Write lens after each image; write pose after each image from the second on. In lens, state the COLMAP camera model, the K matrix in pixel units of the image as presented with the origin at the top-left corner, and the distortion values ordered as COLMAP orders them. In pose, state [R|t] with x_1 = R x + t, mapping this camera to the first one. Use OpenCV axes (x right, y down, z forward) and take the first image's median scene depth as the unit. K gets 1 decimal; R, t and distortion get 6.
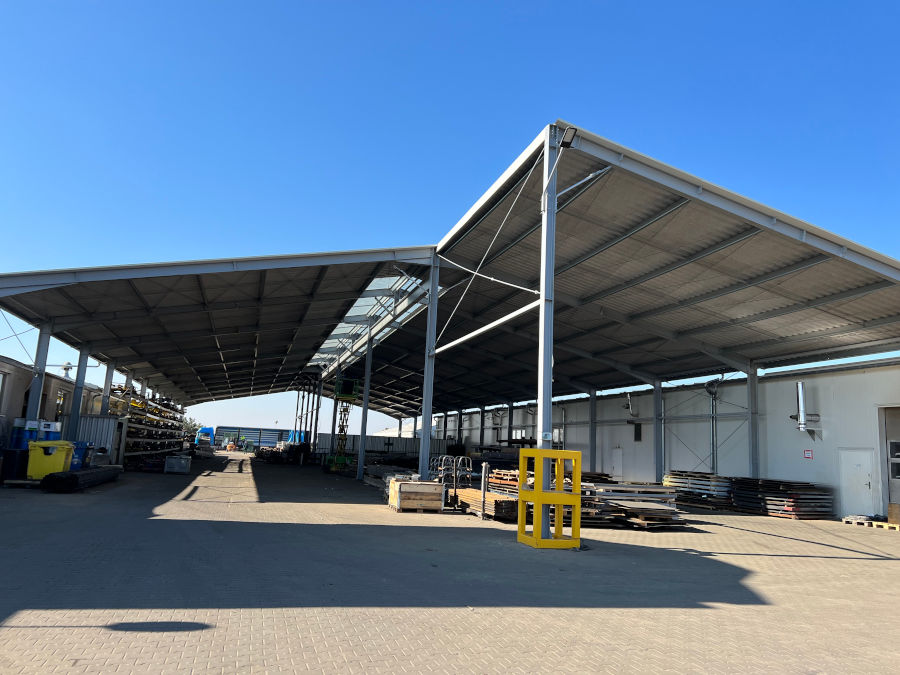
lens RADIAL K [[678.3, 0, 451.4], [0, 678.3, 337.1], [0, 0, 1]] dist [0.005105, 0.000674]
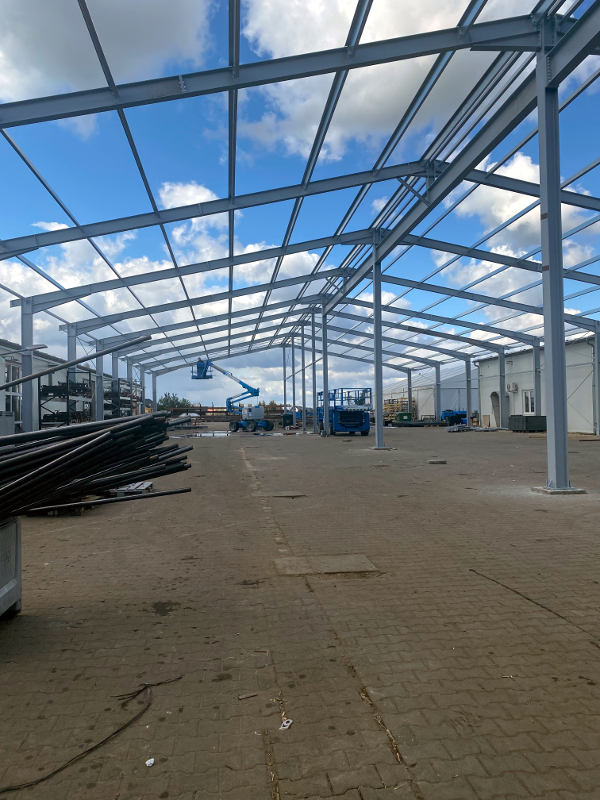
lens RADIAL K [[608.7, 0, 300.6], [0, 608.7, 402.1], [0, 0, 1]] dist [-0.001076, -0.001324]
pose [[0.982534, -0.064072, -0.174702, -0.096314], [0.090013, 0.985349, 0.144859, 0.048993], [0.162861, -0.158054, 0.973907, 0.324966]]
